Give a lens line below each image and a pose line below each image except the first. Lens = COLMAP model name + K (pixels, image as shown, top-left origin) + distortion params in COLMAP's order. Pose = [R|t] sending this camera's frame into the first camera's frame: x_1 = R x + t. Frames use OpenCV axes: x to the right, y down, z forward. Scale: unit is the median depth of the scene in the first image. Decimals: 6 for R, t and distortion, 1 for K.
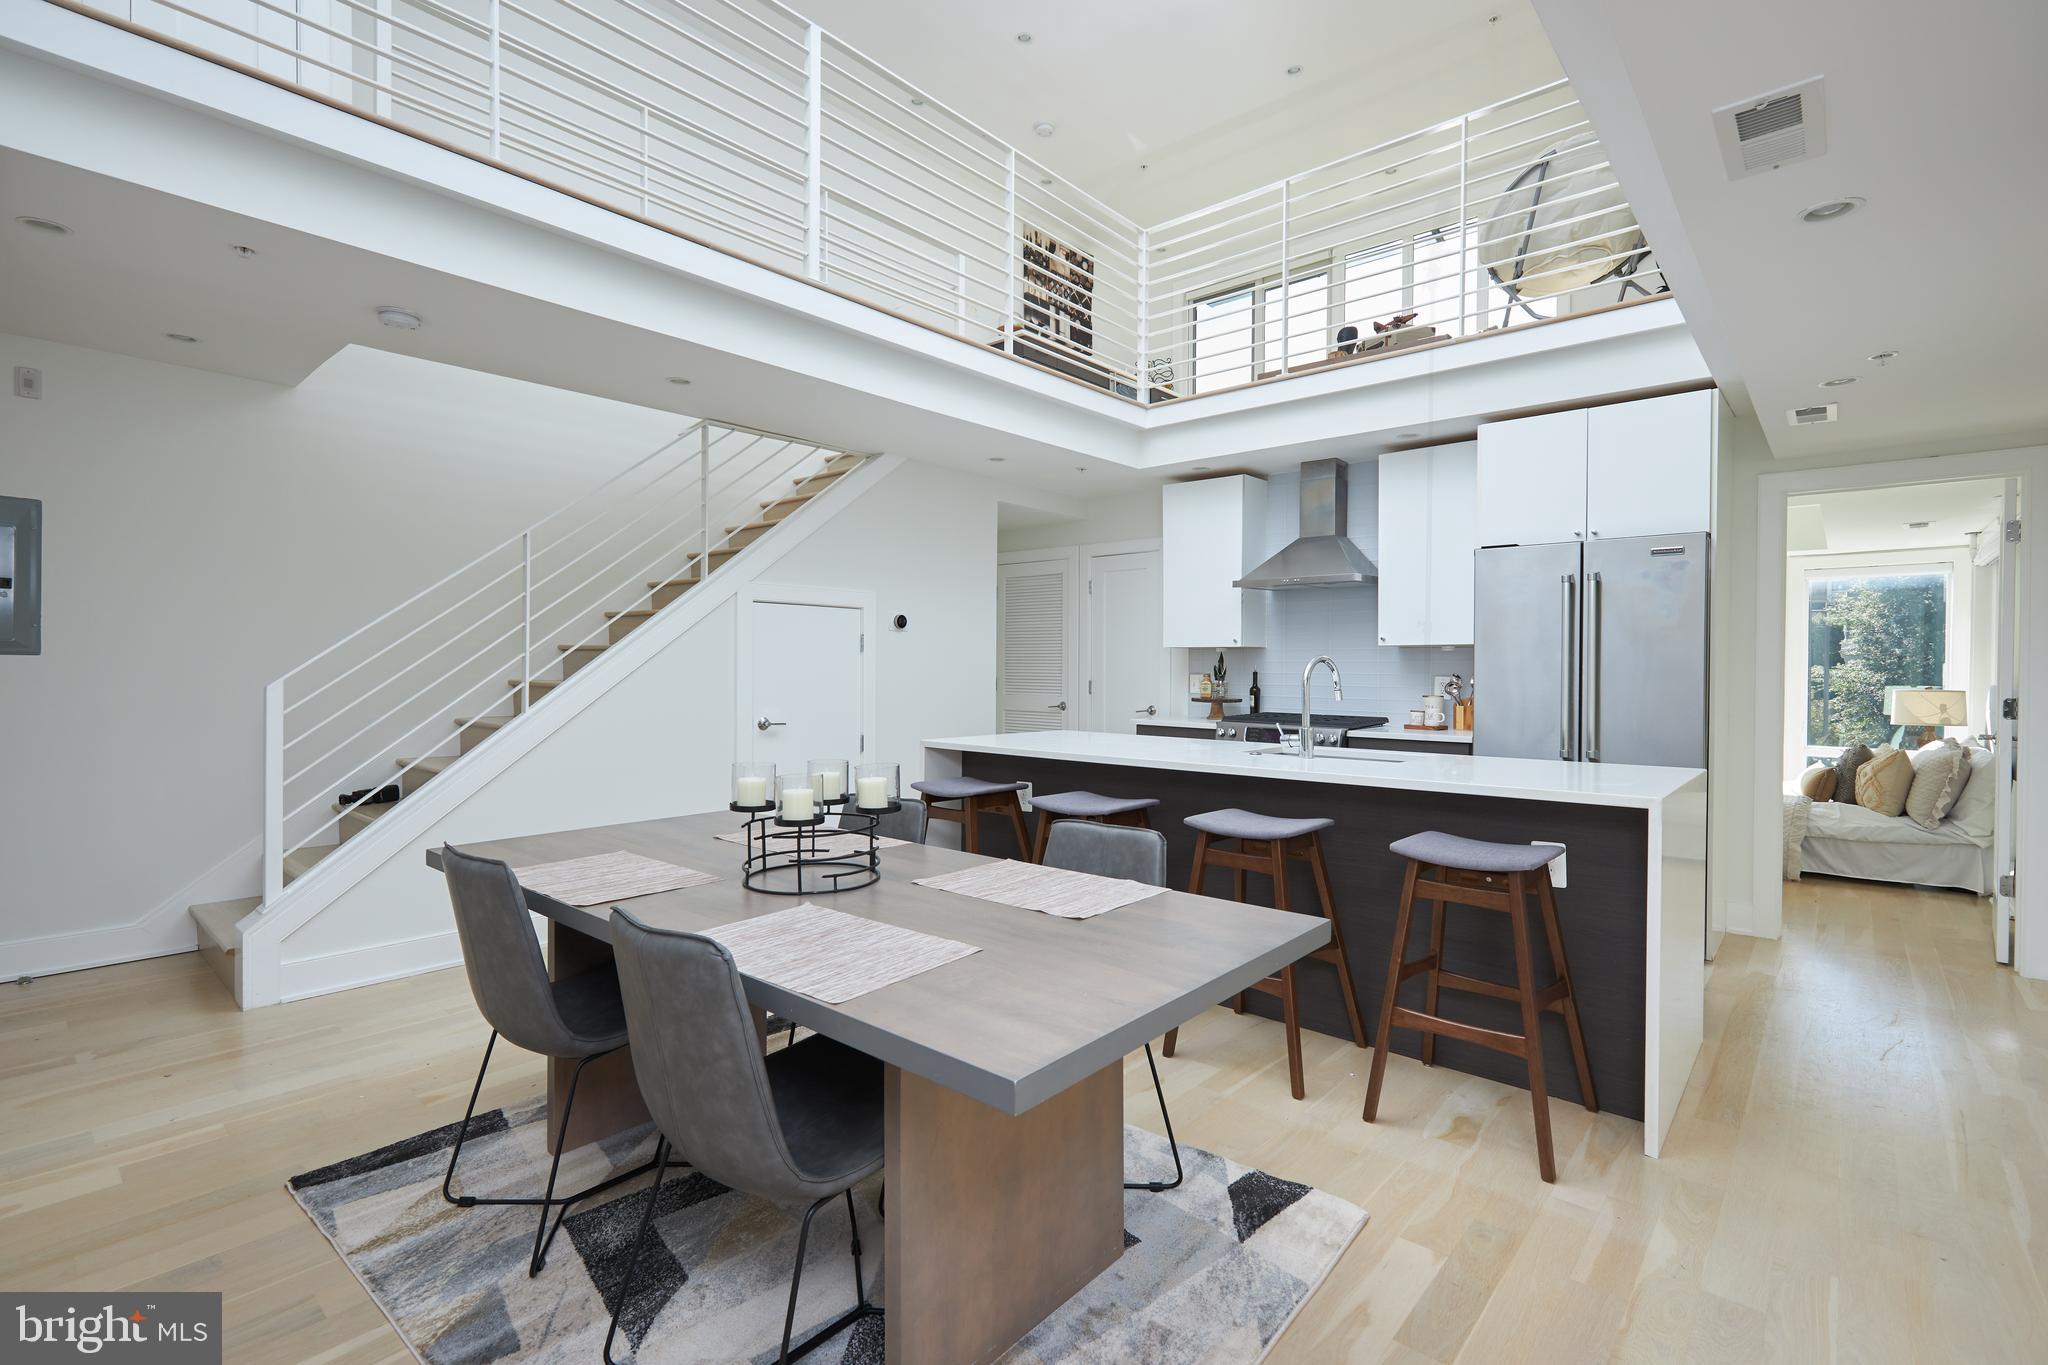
lens RADIAL K [[937.0, 0, 1026.2], [0, 937.0, 677.0], [0, 0, 1]] dist [0.000039, 0.002552]
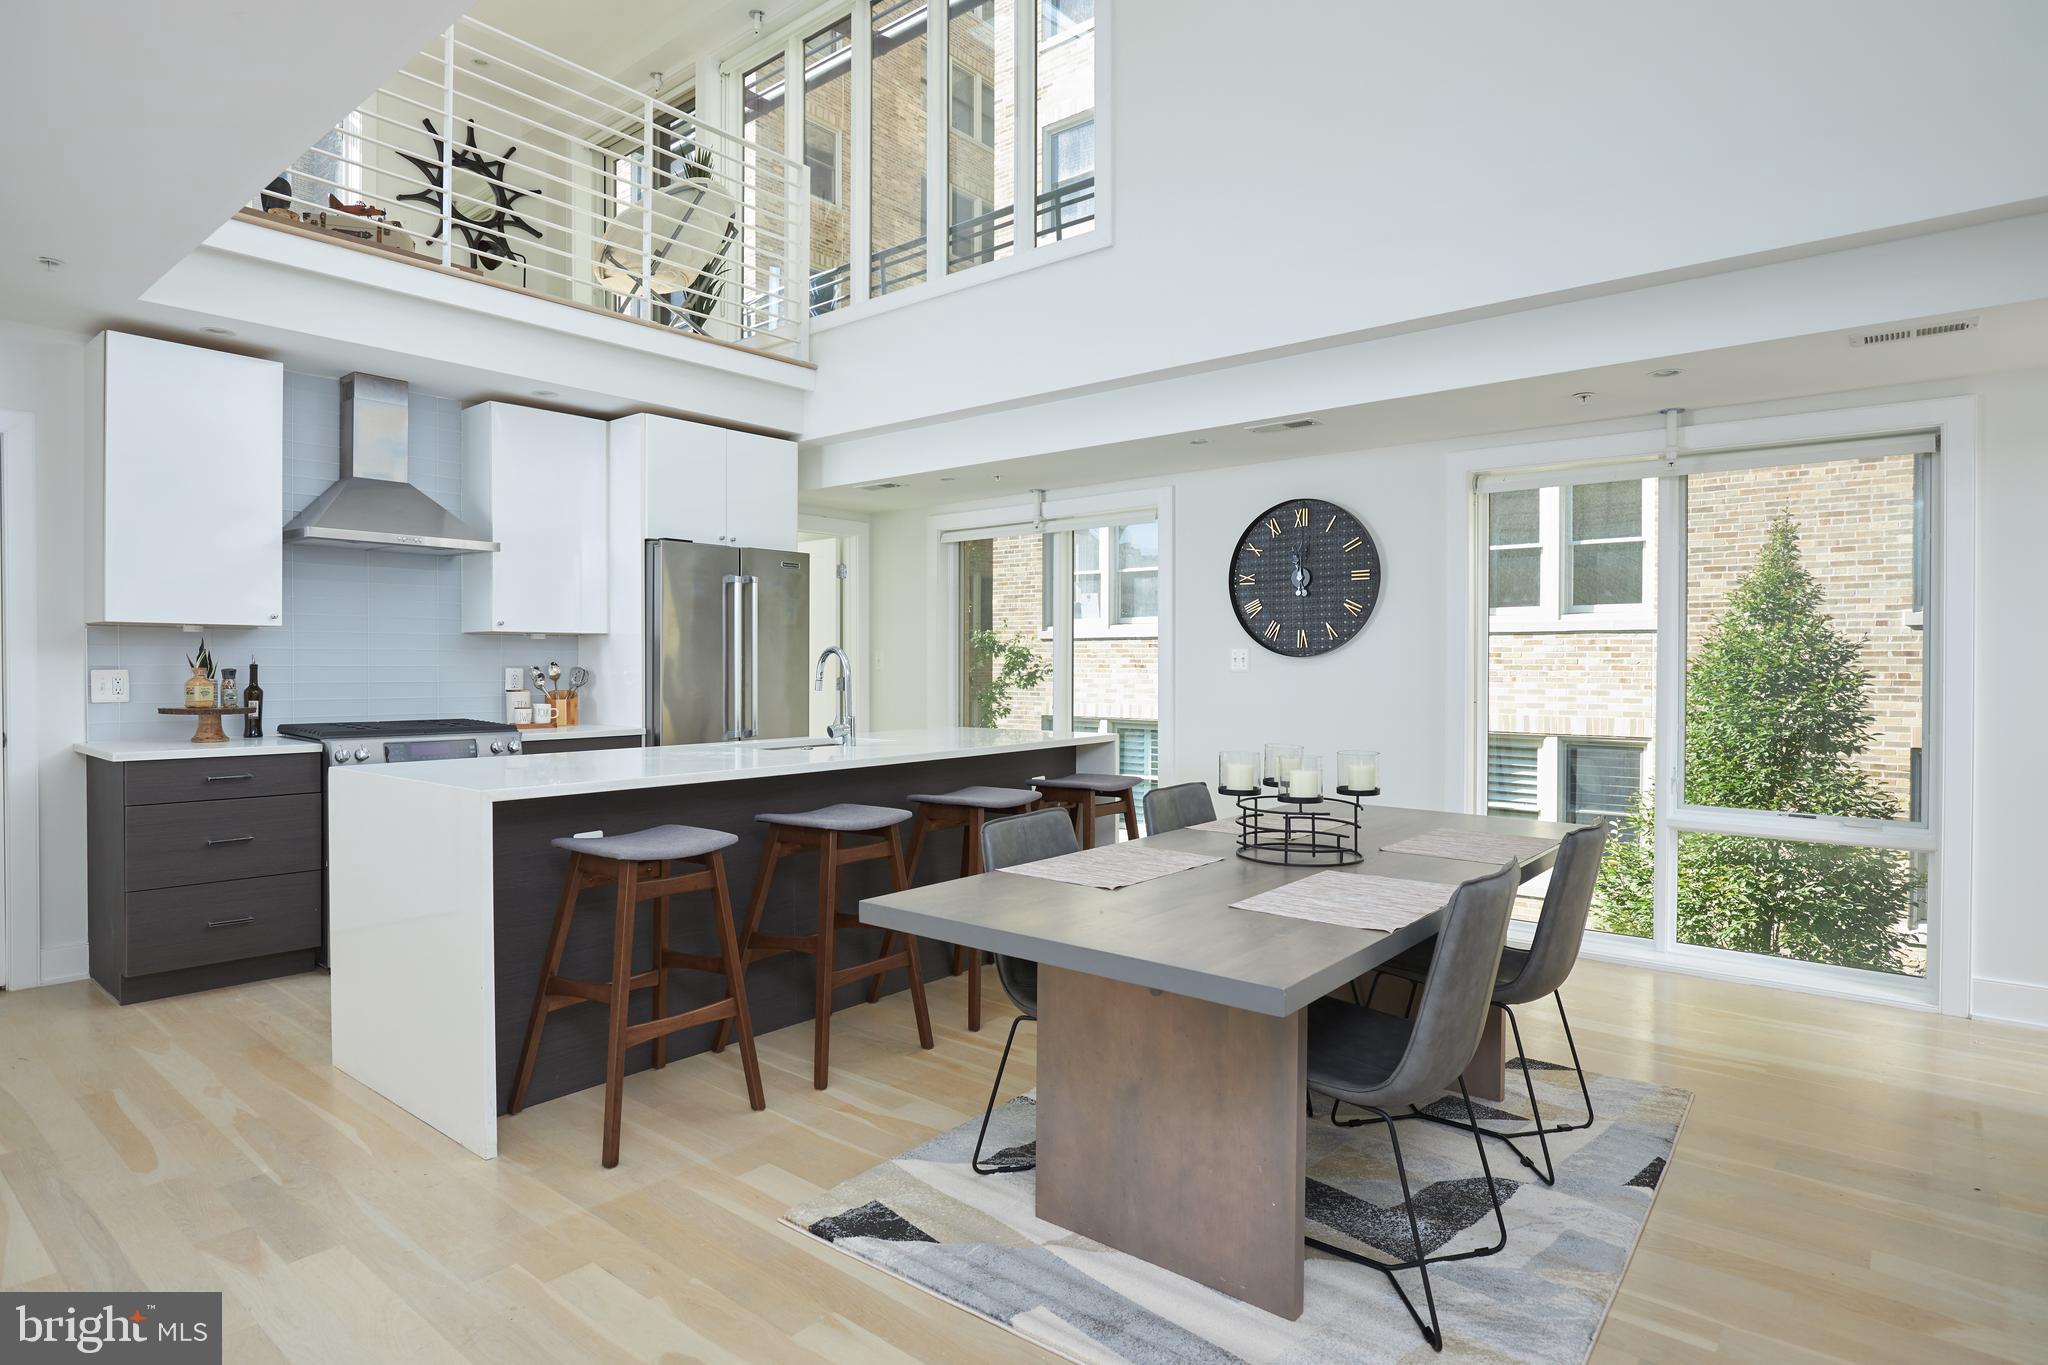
lens RADIAL K [[1102.8, 0, 1039.5], [0, 1102.8, 670.3], [0, 0, 1]] dist [-0.006686, -0.001645]
pose [[-0.043017, -0.011058, 0.999013, -0.695340], [0.008417, 0.999899, 0.011431, -0.006817], [-0.999039, 0.008900, -0.042919, 0.632068]]
